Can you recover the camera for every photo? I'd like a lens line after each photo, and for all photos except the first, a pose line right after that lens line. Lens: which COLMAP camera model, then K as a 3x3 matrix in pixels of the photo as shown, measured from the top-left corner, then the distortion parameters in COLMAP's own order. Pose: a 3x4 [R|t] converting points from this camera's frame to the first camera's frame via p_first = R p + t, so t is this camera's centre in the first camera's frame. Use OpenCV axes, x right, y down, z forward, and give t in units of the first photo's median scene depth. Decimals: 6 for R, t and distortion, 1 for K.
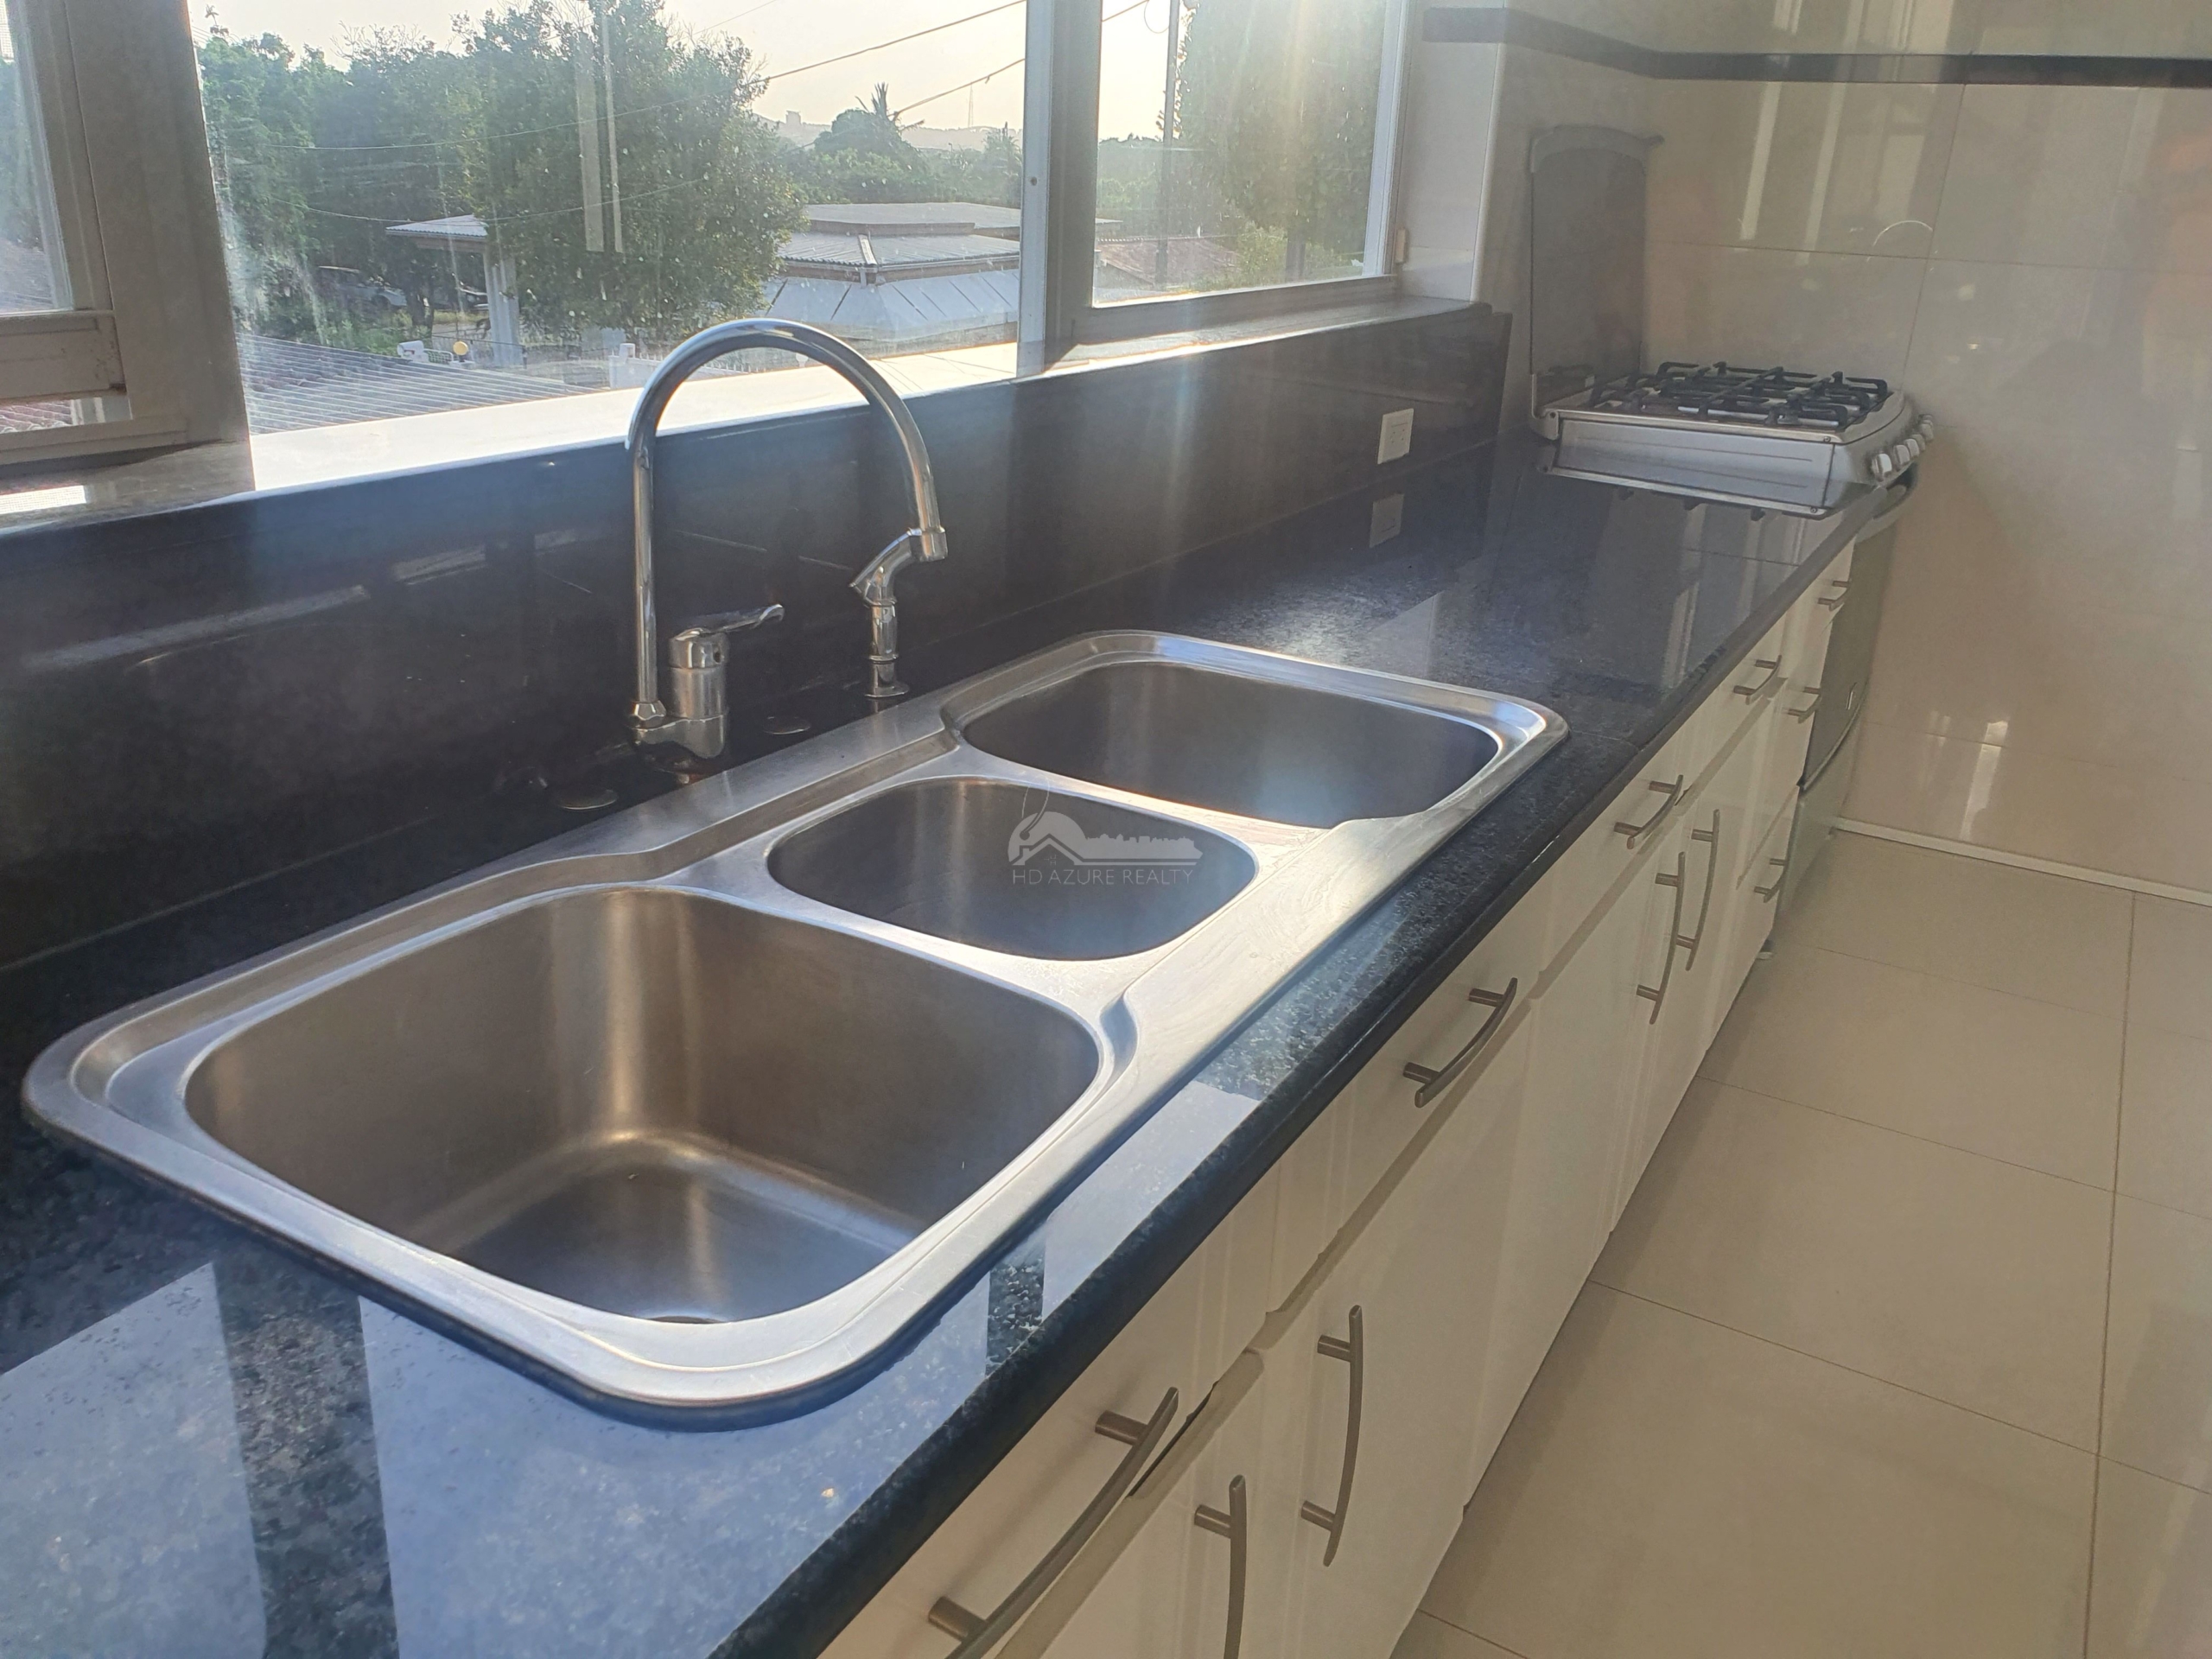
lens RADIAL K [[1722.1, 0, 1105.1], [0, 1722.1, 838.4], [0, 0, 1]] dist [0.040183, -0.001875]
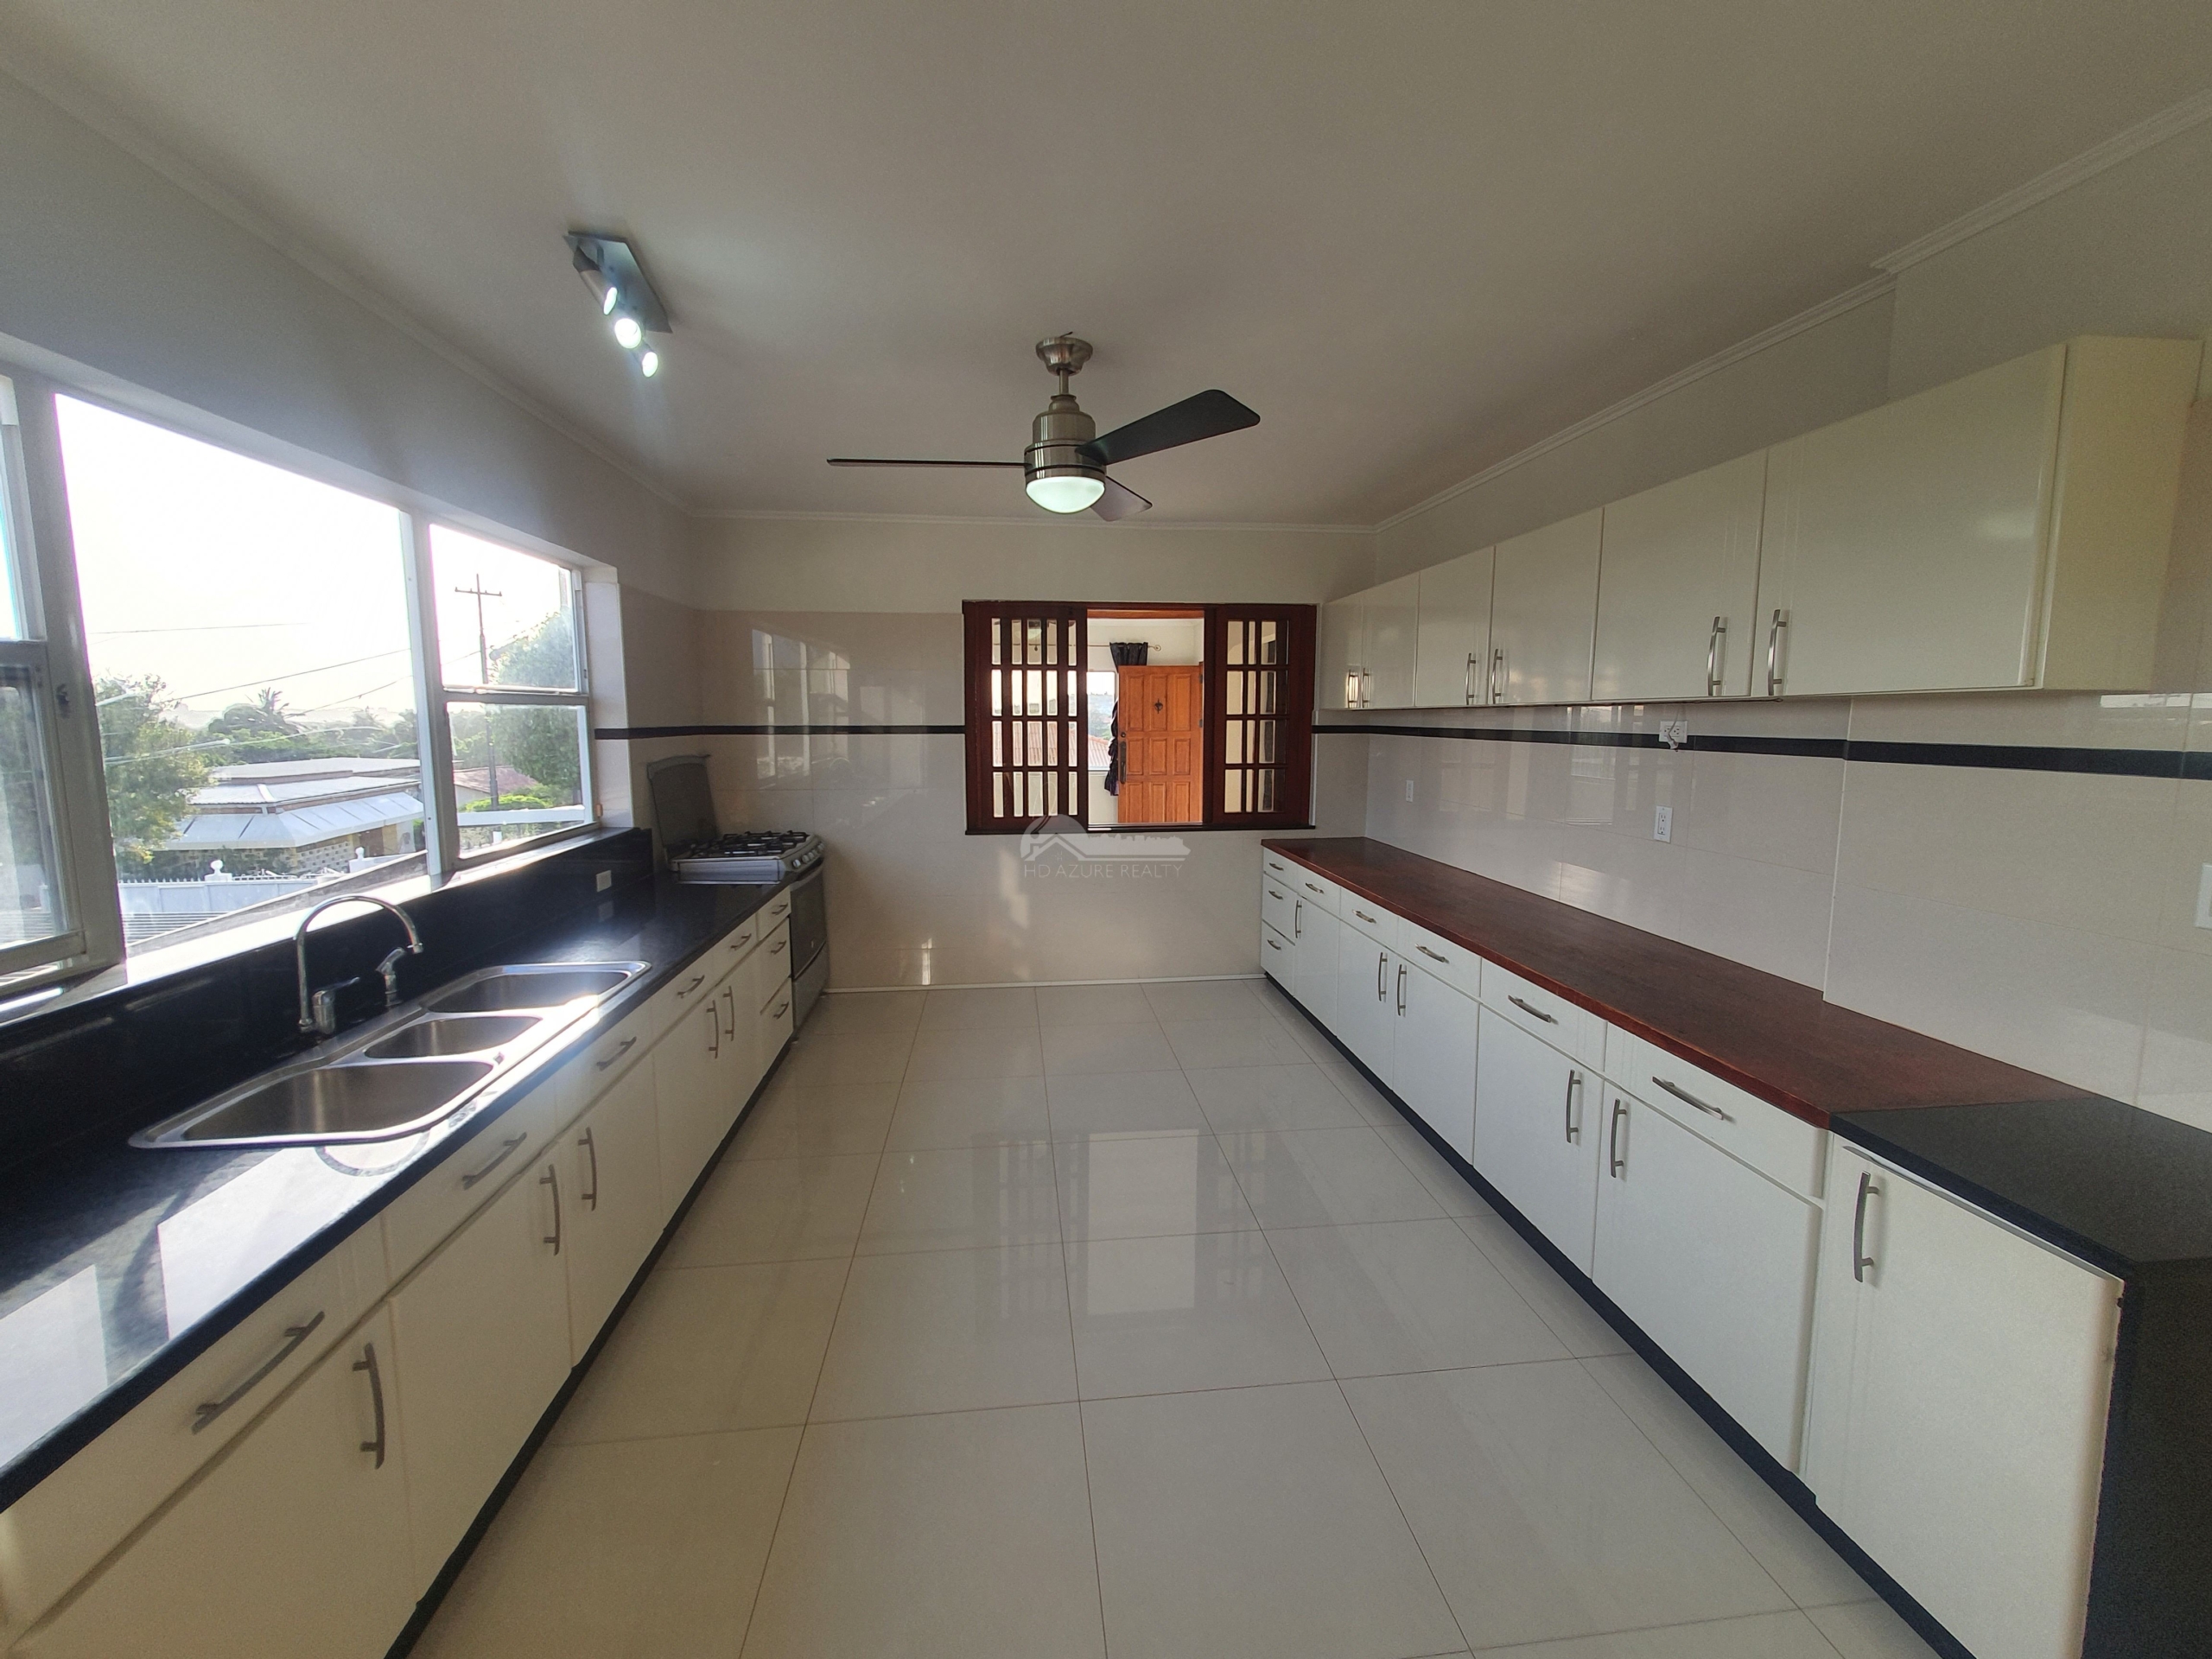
lens RADIAL K [[879.6, 0, 1096.9], [0, 879.6, 811.2], [0, 0, 1]] dist [-0.000670, -0.000488]
pose [[0.803998, -0.110920, 0.584195, -0.002971], [0.256523, 0.951026, -0.172471, 0.166456], [-0.536454, 0.288526, 0.793076, -0.910709]]
